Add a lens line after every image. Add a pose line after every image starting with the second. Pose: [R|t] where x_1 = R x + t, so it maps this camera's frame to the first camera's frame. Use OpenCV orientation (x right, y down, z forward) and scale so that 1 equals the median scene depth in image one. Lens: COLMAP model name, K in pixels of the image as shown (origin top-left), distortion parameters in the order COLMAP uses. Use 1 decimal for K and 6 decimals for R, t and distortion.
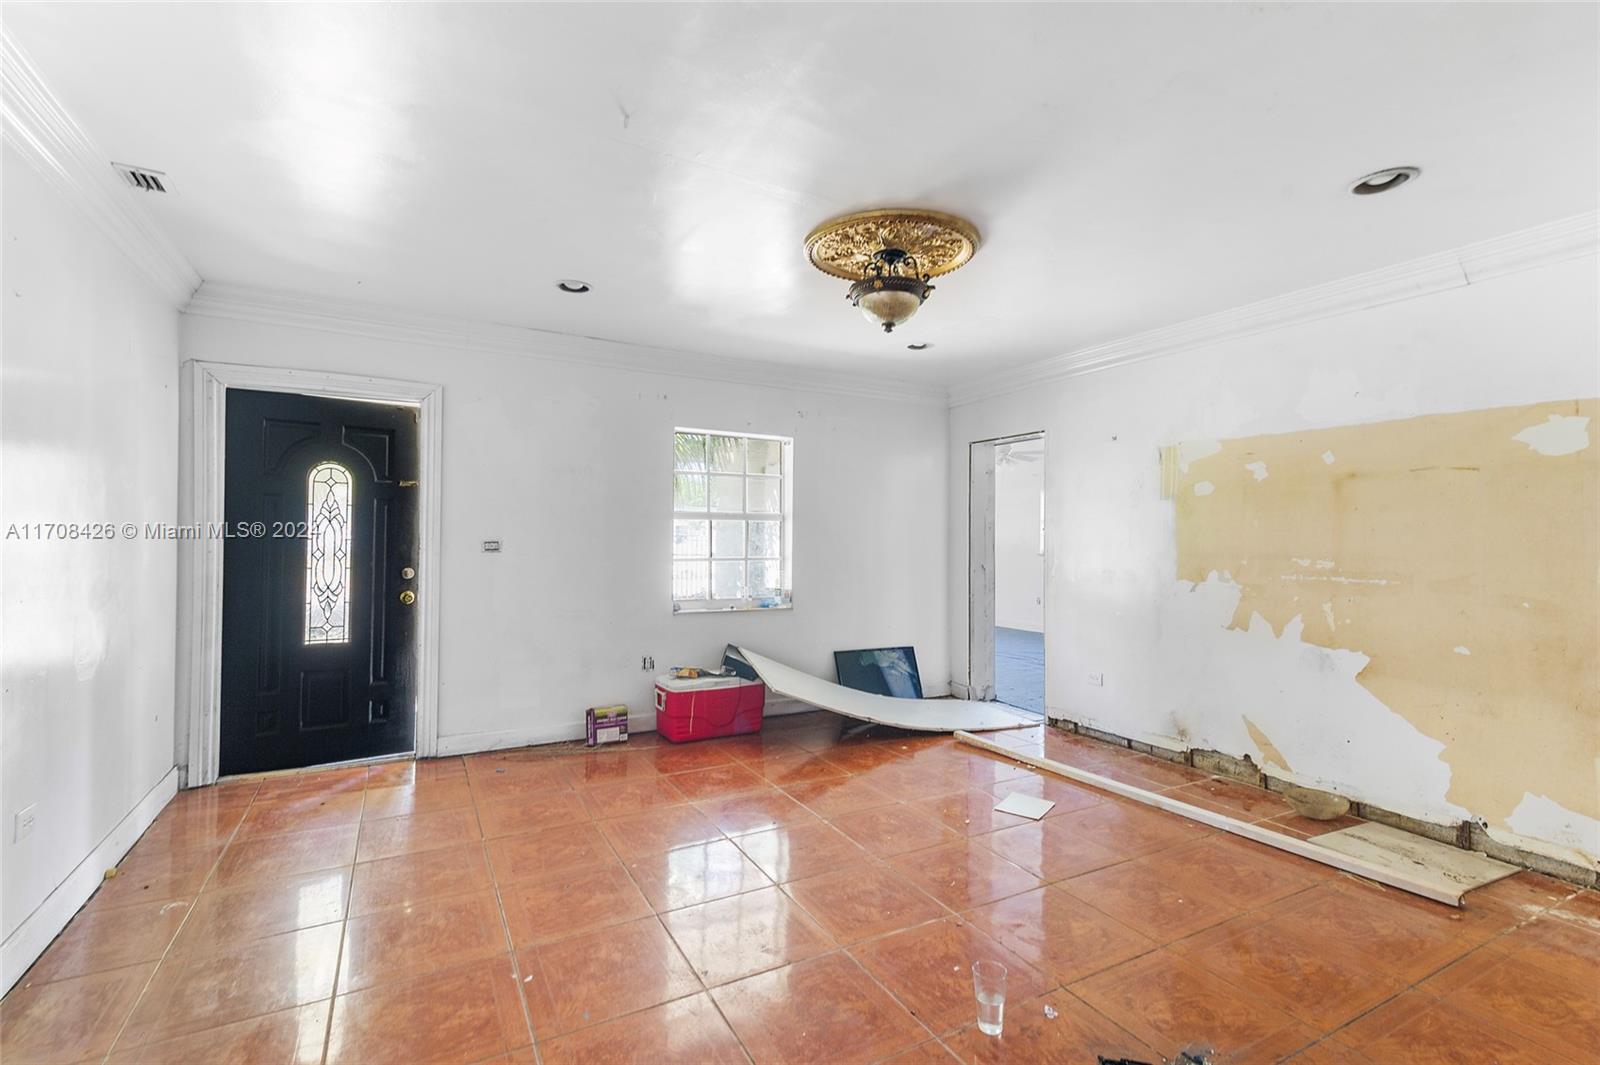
lens RADIAL K [[720.8, 0, 797.8], [0, 720.8, 532.2], [0, 0, 1]] dist [0.016544, -0.000622]
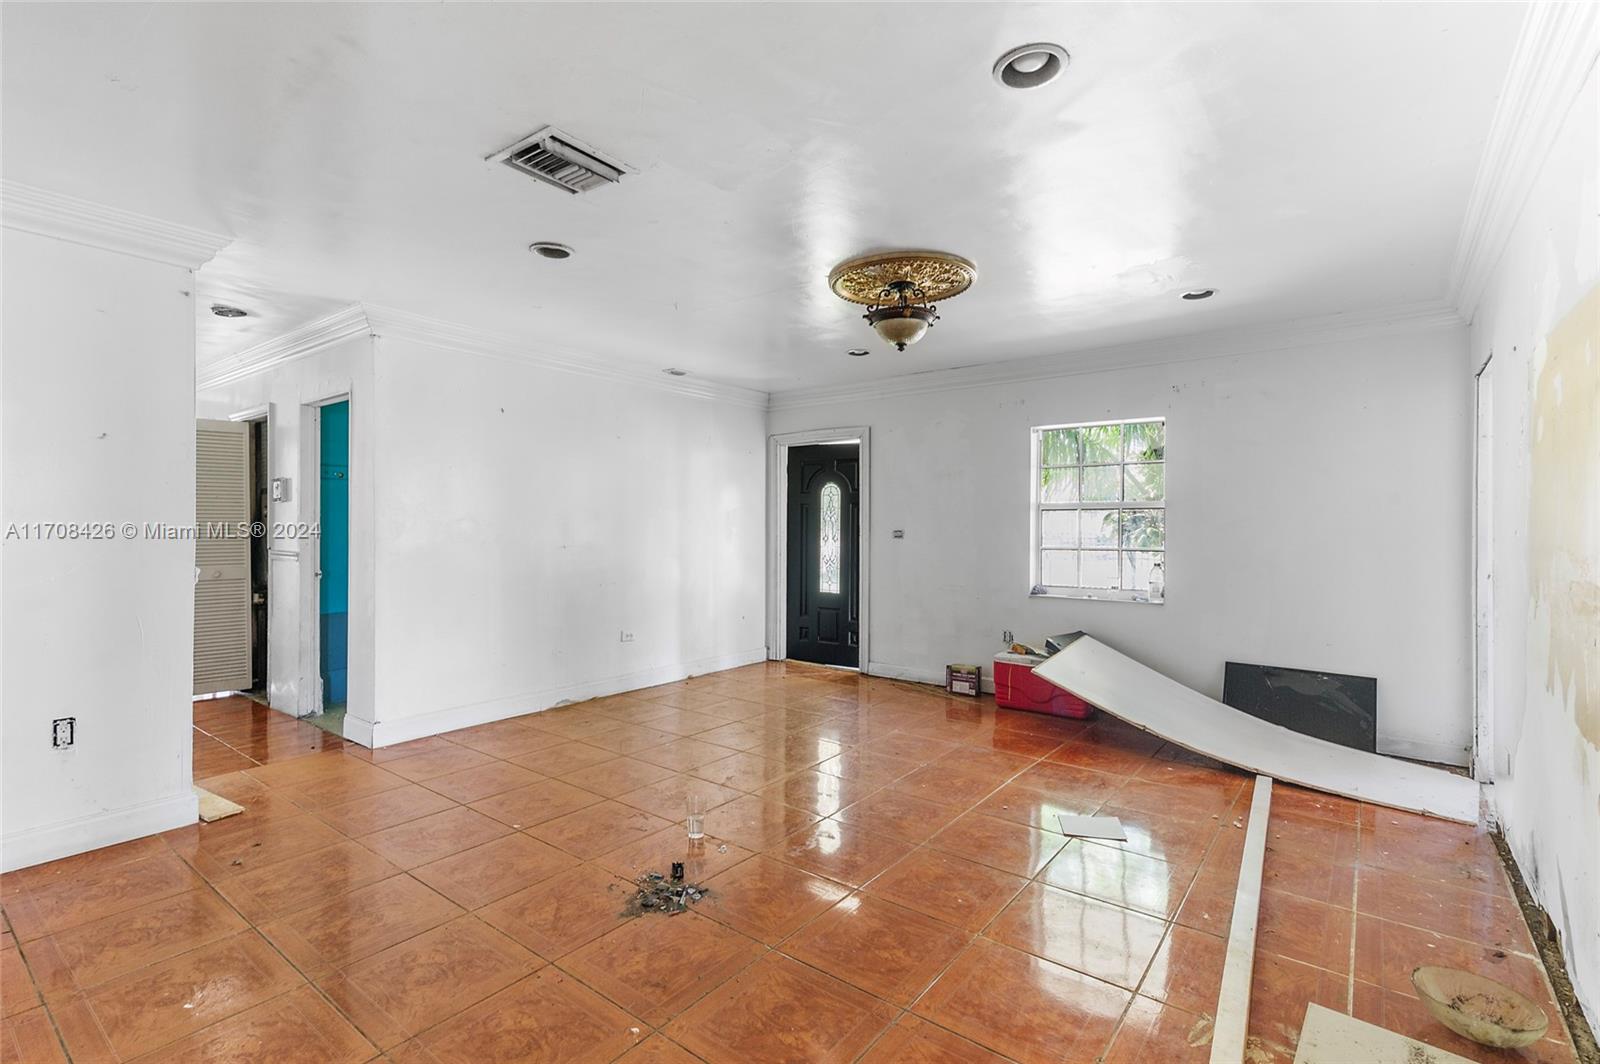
lens RADIAL K [[720.8, 0, 797.8], [0, 720.8, 531.7], [0, 0, 1]] dist [0.016544, -0.000622]
pose [[0.411507, 0.000019, -0.911407, 0.794378], [0.004818, 0.999986, 0.002196, 0.010480], [0.911394, -0.005295, 0.411501, 0.251517]]
